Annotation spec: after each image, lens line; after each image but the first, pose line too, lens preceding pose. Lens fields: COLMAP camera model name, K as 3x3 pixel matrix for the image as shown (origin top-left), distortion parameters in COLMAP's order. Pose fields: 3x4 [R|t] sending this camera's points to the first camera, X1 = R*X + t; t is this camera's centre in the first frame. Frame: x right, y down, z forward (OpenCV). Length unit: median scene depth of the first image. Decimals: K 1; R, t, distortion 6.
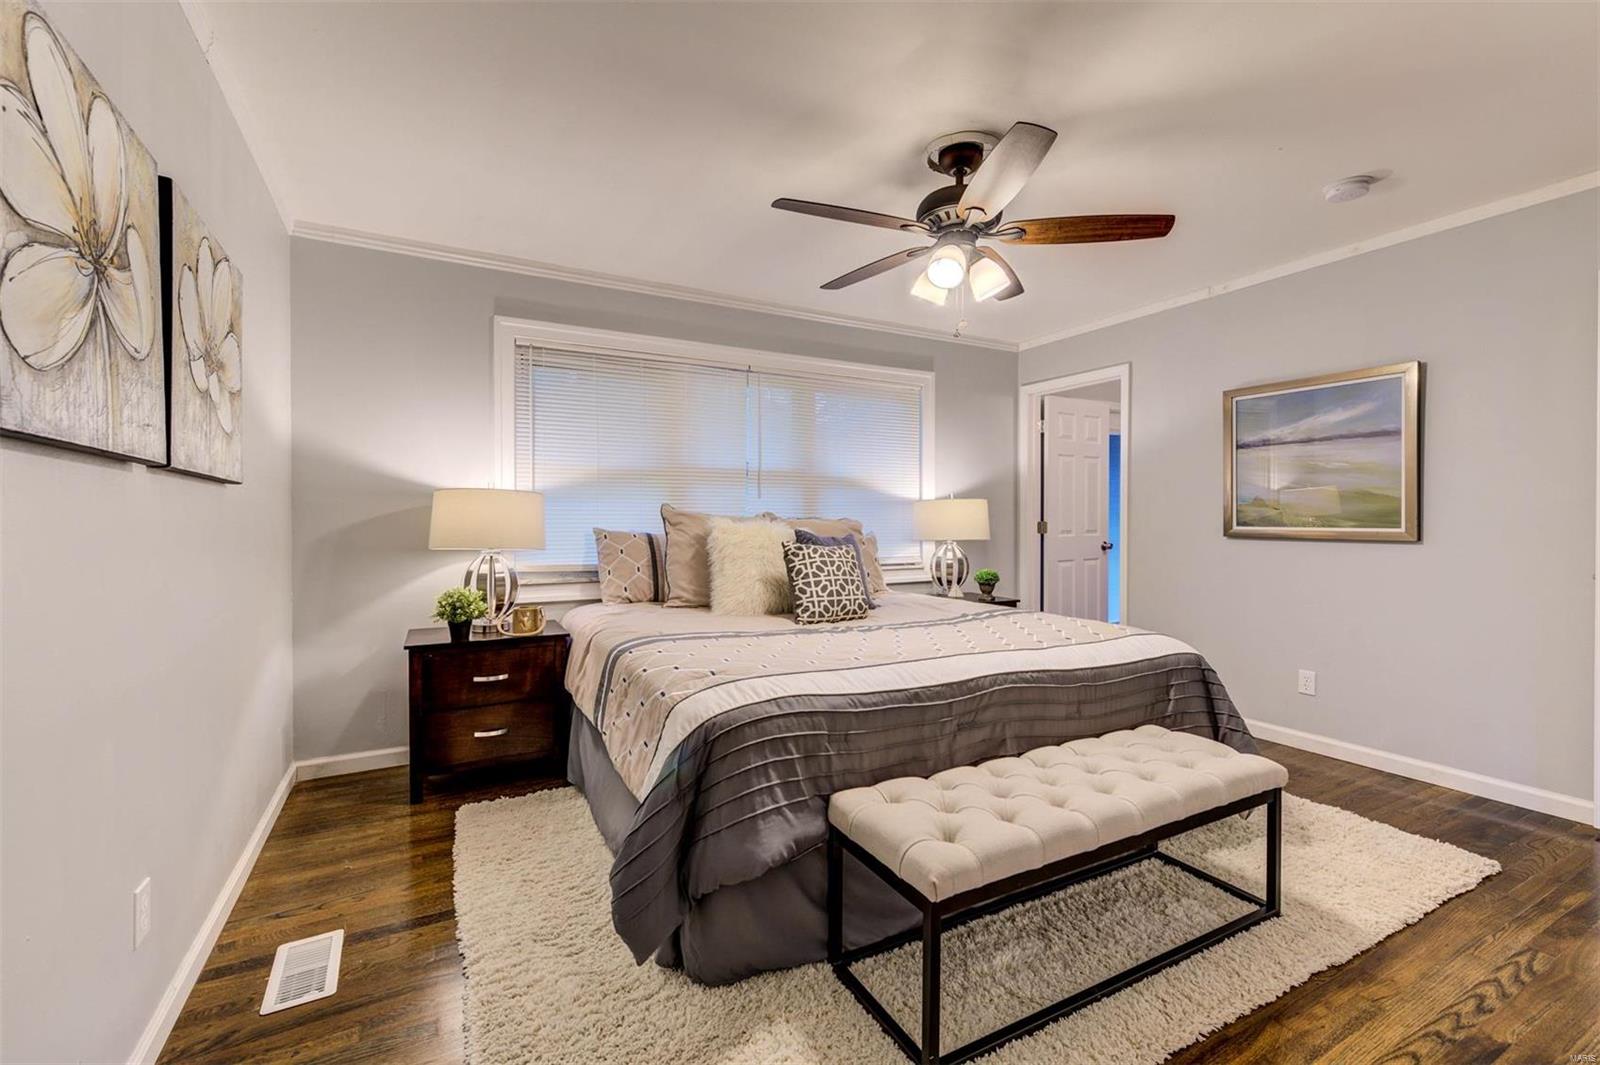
lens RADIAL K [[676.2, 0, 804.1], [0, 676.2, 532.9], [0, 0, 1]] dist [0.014560, -0.000071]
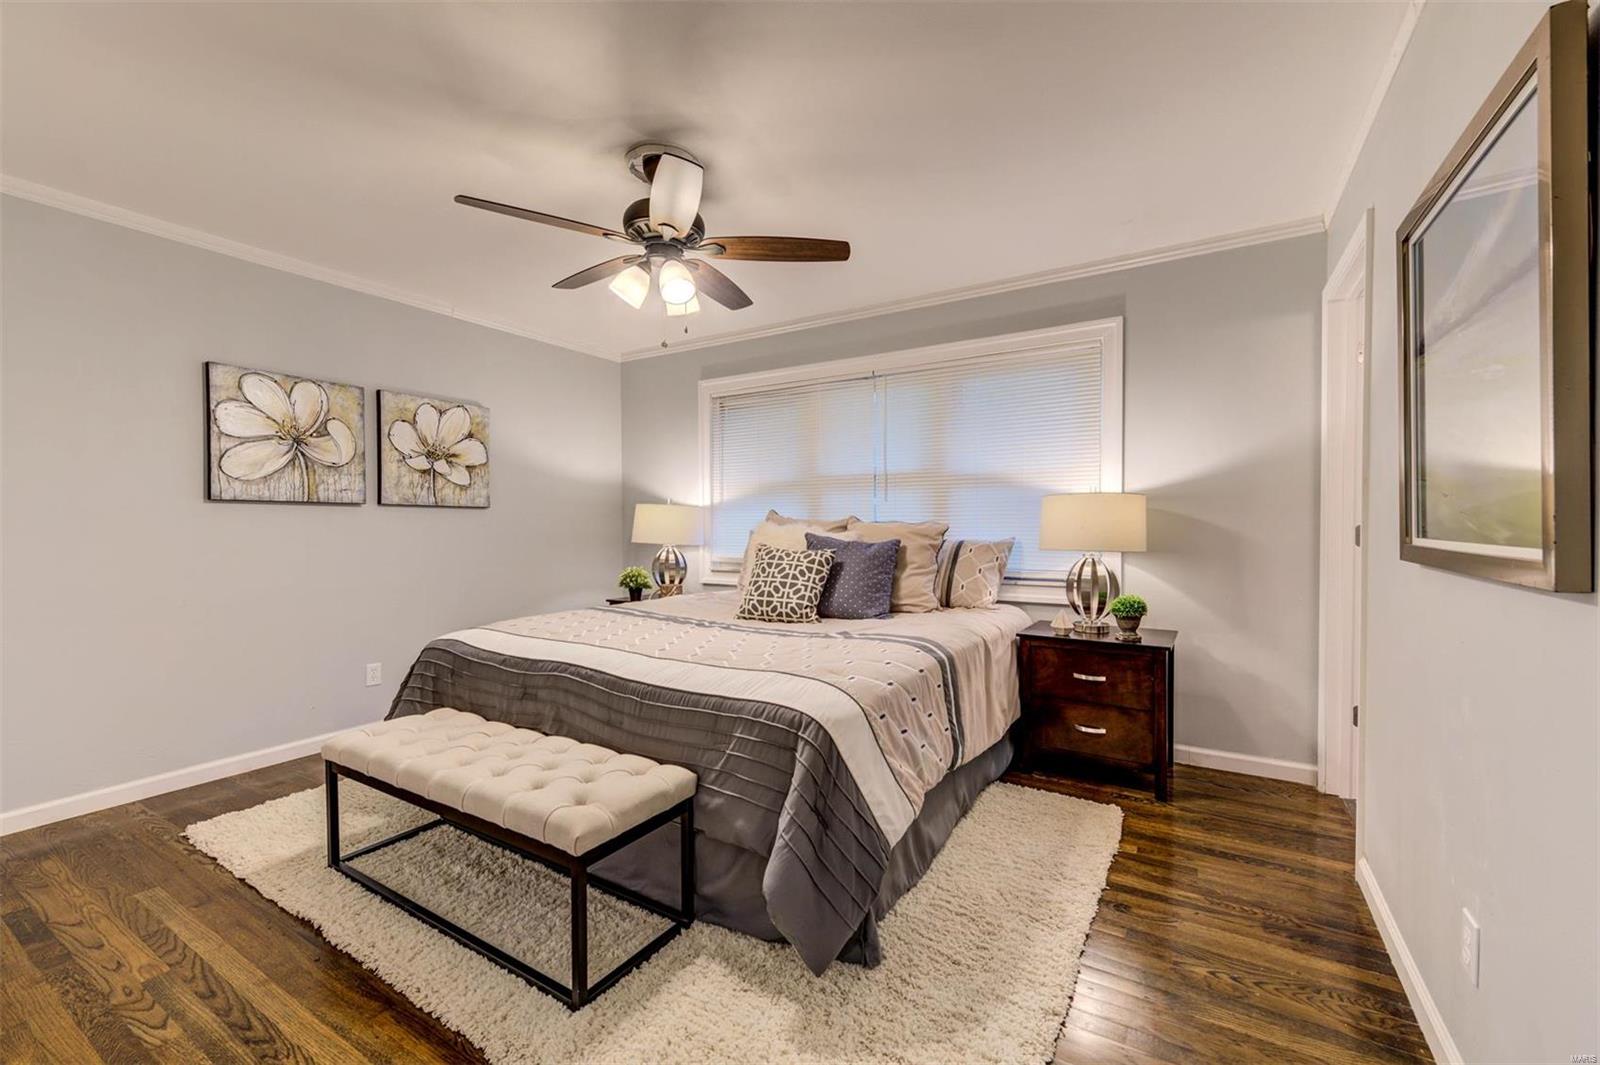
lens RADIAL K [[676.2, 0, 804.1], [0, 676.2, 532.9], [0, 0, 1]] dist [0.014560, -0.000071]
pose [[0.503033, 0.009670, -0.864213, 0.966067], [-0.013369, 0.999905, 0.003407, -0.009202], [0.864164, 0.009840, 0.503114, 0.521142]]
